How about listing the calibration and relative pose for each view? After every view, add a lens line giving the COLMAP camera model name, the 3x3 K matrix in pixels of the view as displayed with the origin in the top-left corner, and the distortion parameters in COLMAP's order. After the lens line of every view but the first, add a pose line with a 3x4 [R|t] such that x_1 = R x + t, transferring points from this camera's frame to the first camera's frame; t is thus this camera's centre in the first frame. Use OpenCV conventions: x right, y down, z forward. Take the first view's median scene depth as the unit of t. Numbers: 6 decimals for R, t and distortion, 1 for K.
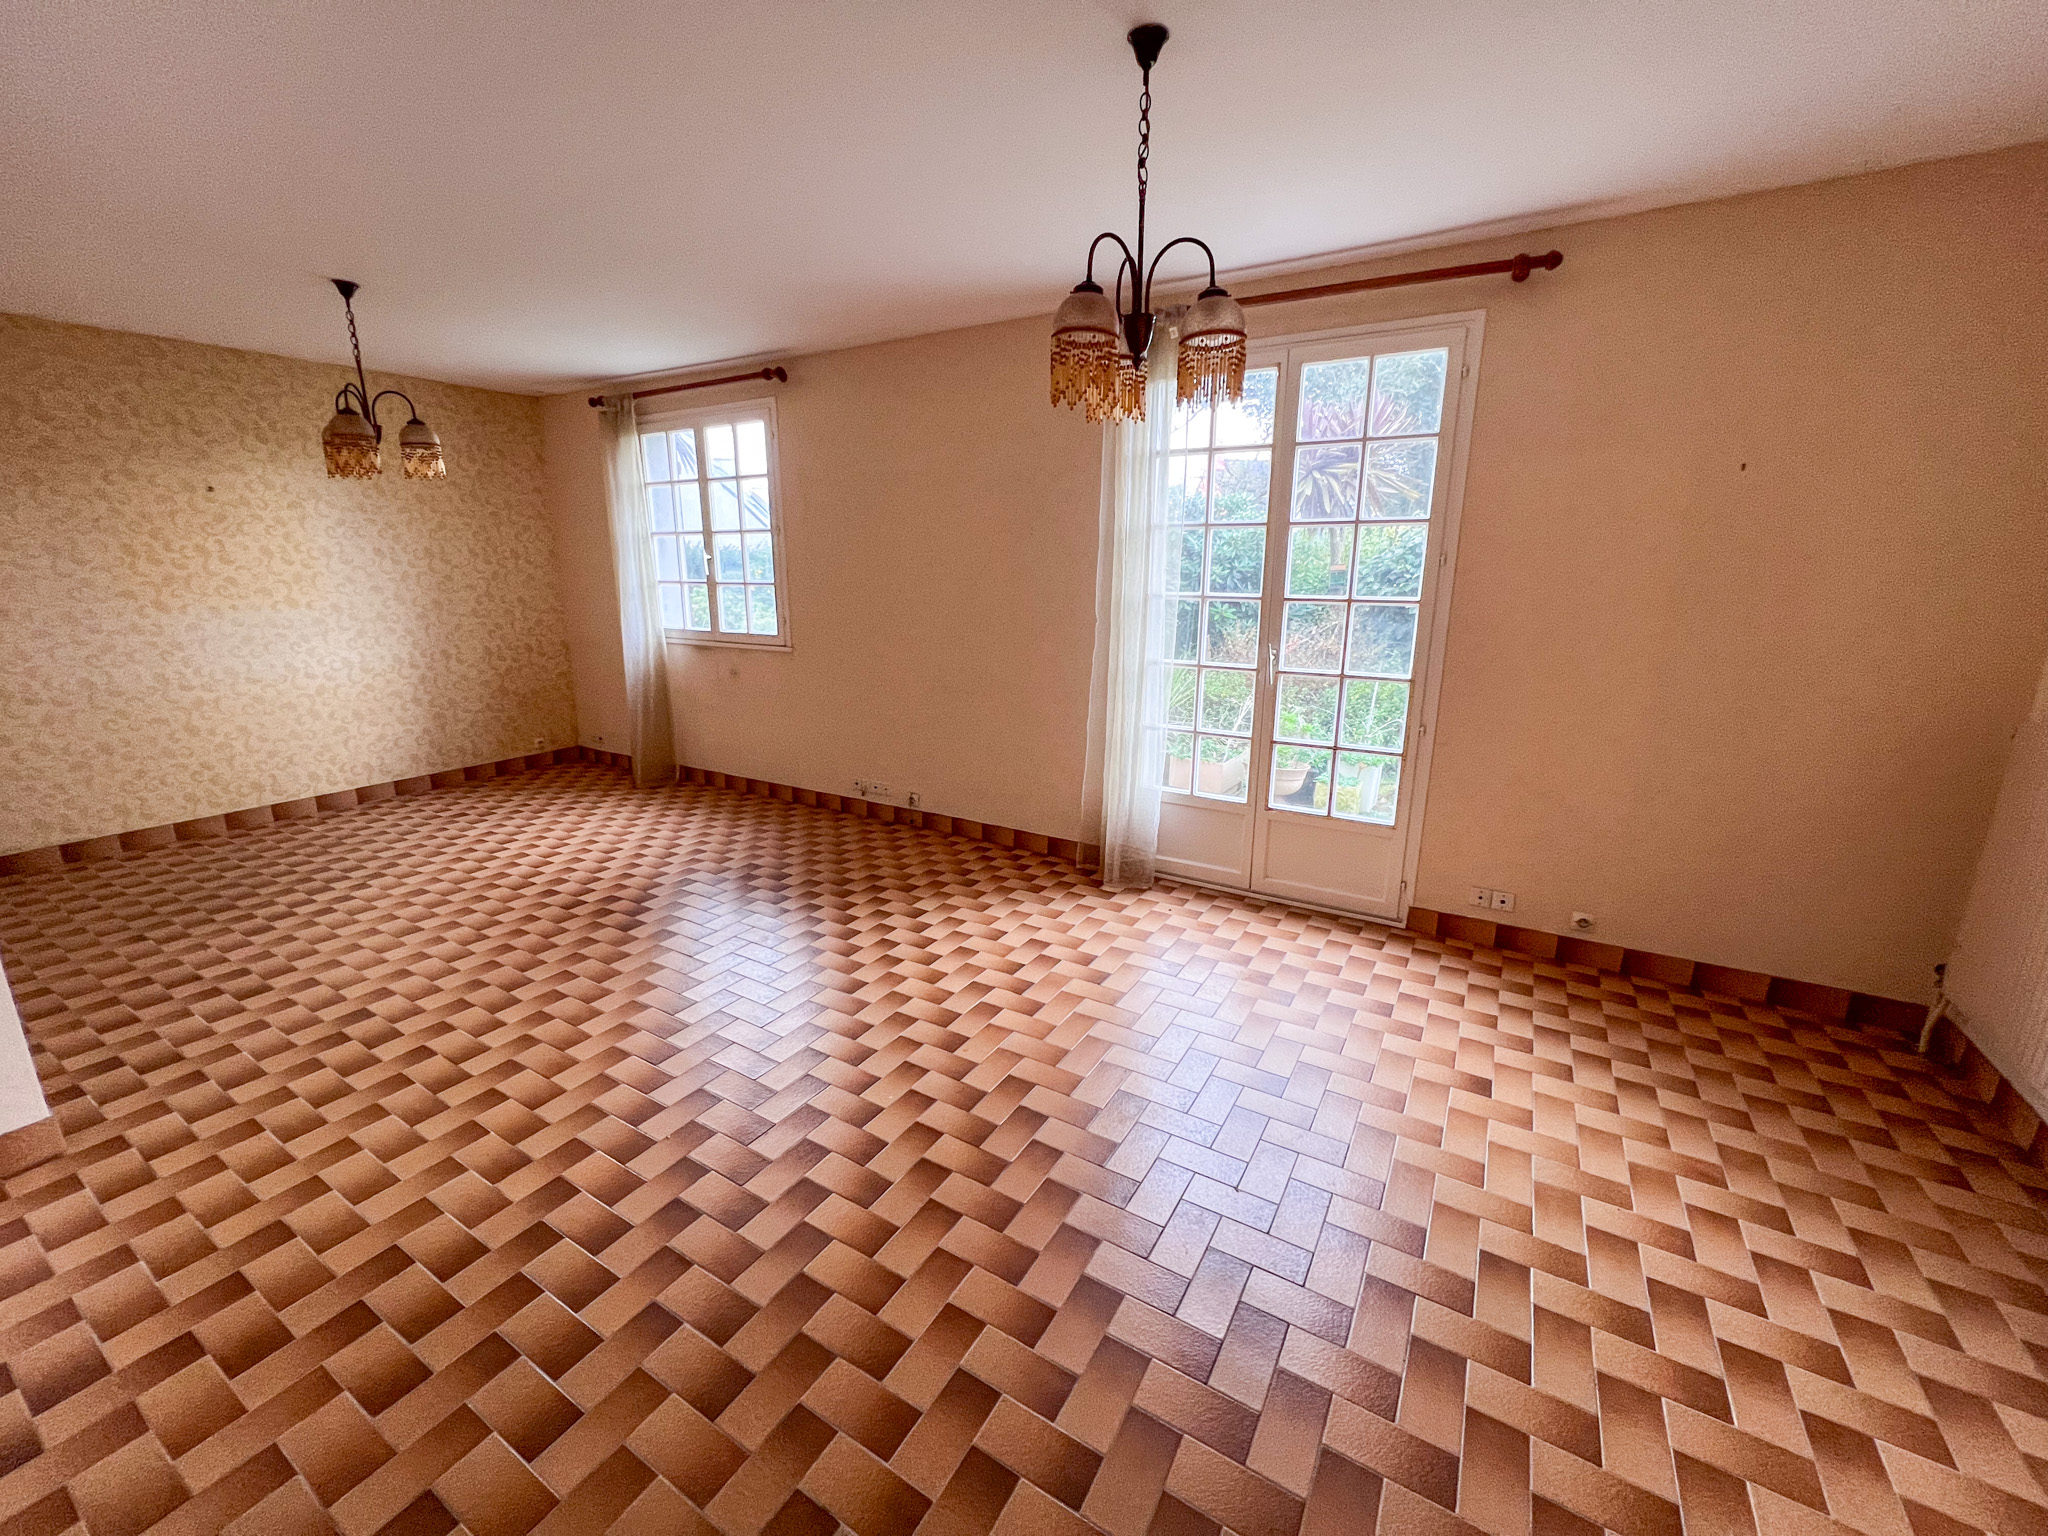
lens RADIAL K [[825.3, 0, 1017.7], [0, 825.3, 760.4], [0, 0, 1]] dist [-0.000077, -0.000052]
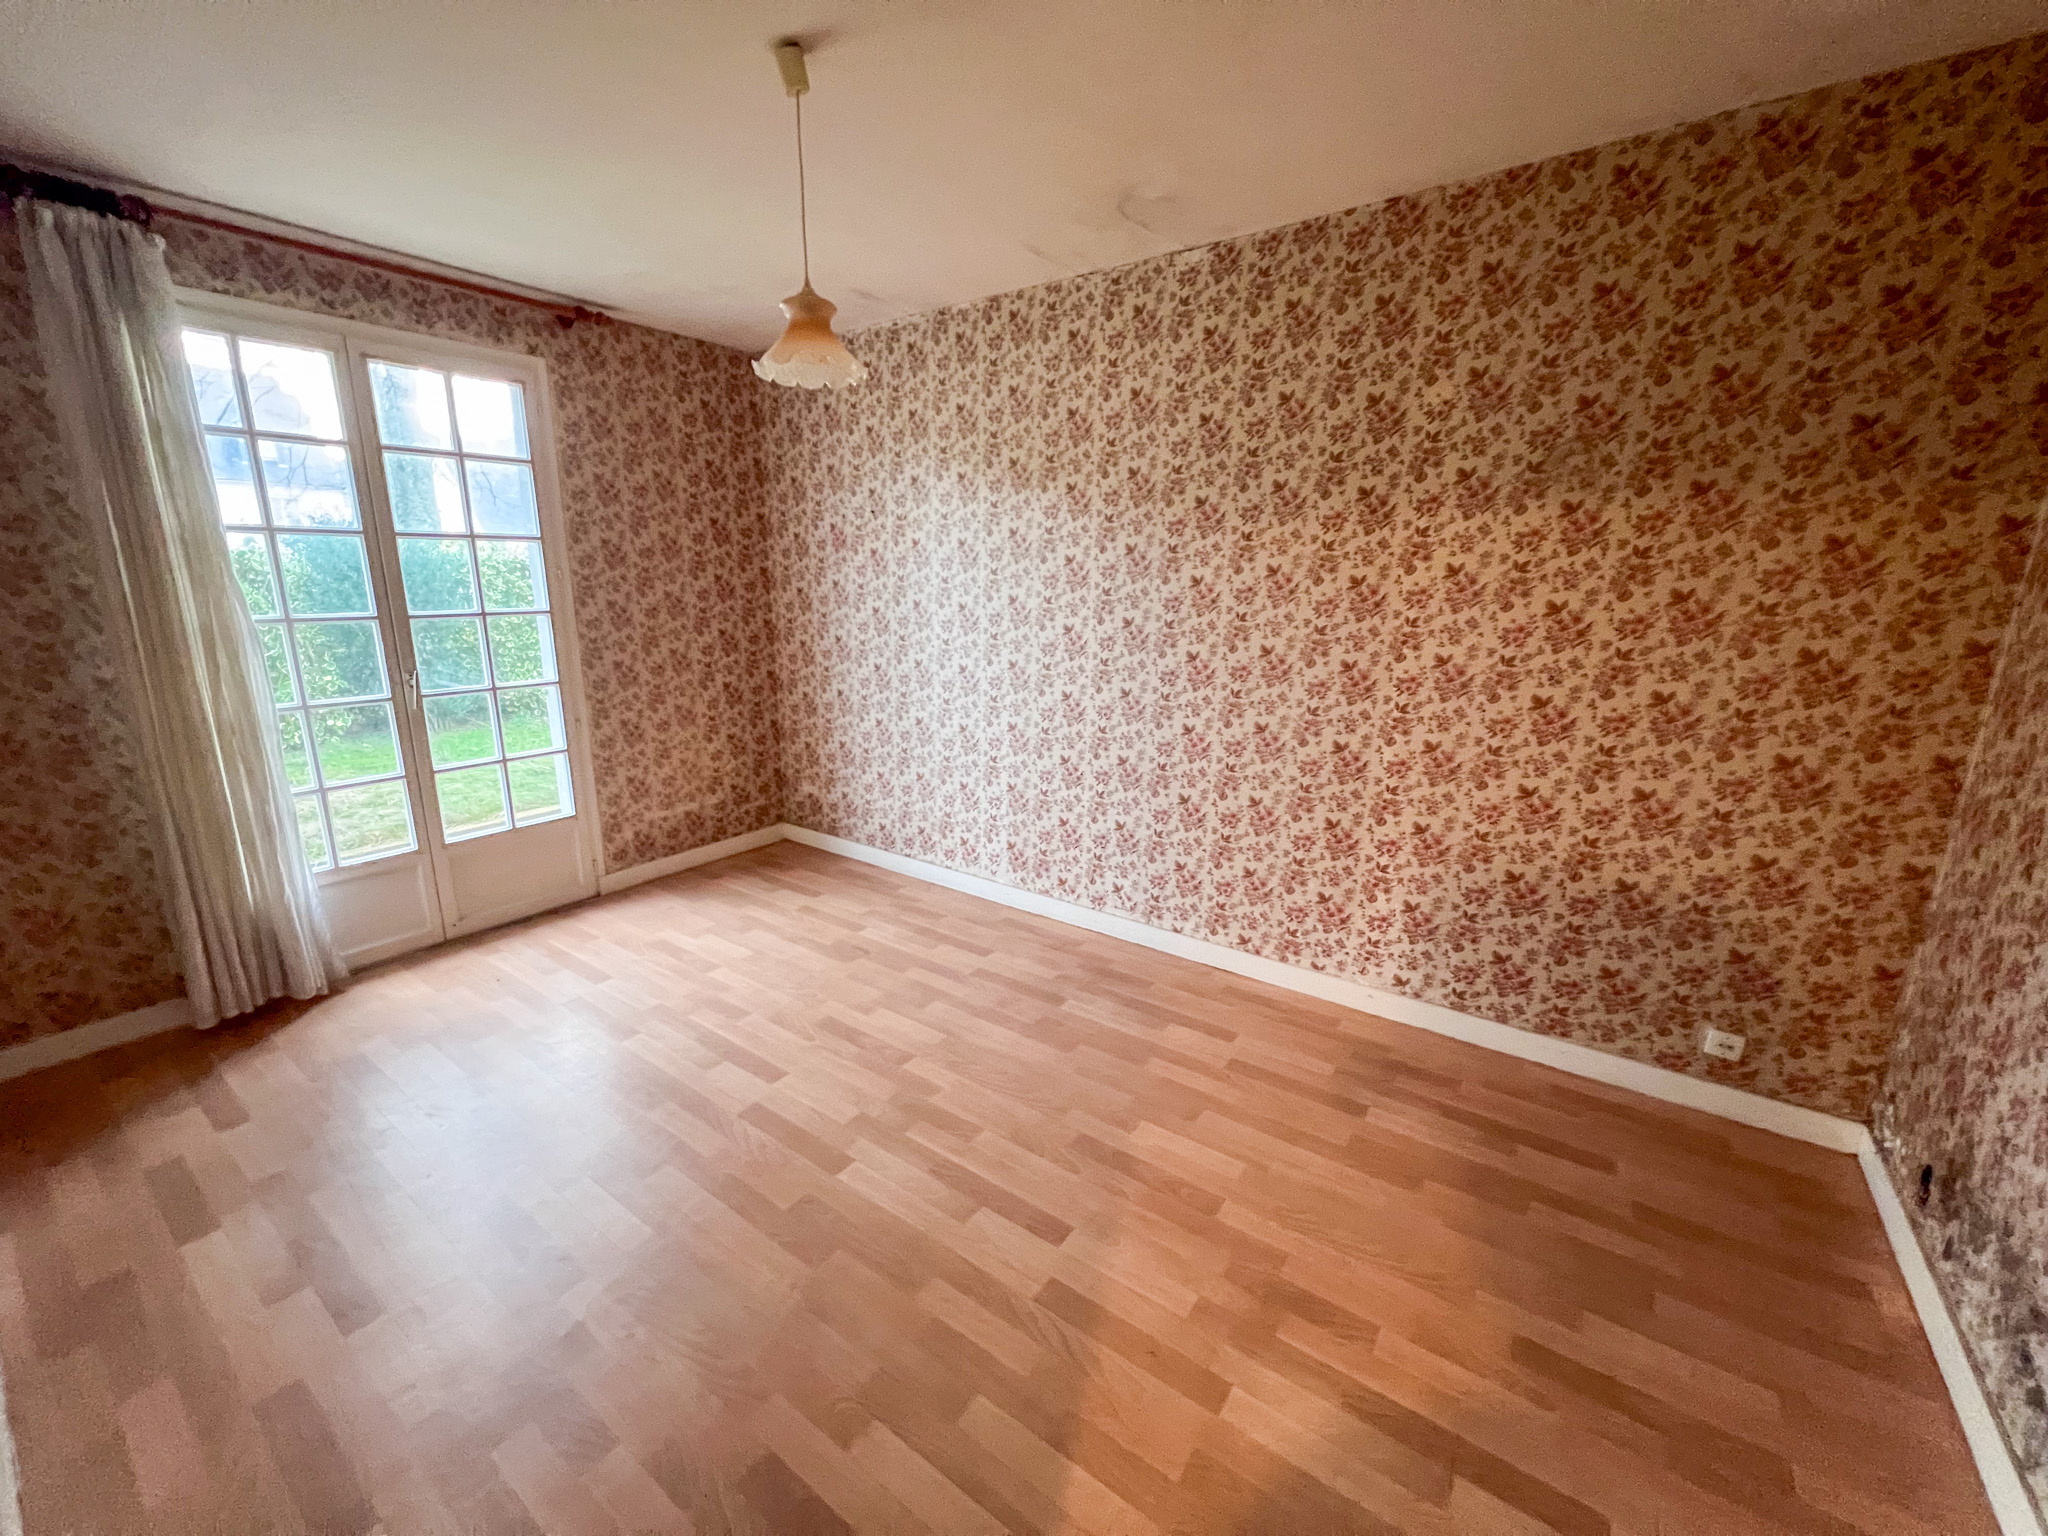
lens RADIAL K [[818.9, 0, 983.1], [0, 818.9, 779.4], [0, 0, 1]] dist [0.000908, 0.000092]
pose [[0.106356, -0.244621, 0.963768, -0.544917], [0.231251, 0.948773, 0.215295, -0.075859], [-0.967063, 0.199975, 0.157477, 0.295040]]
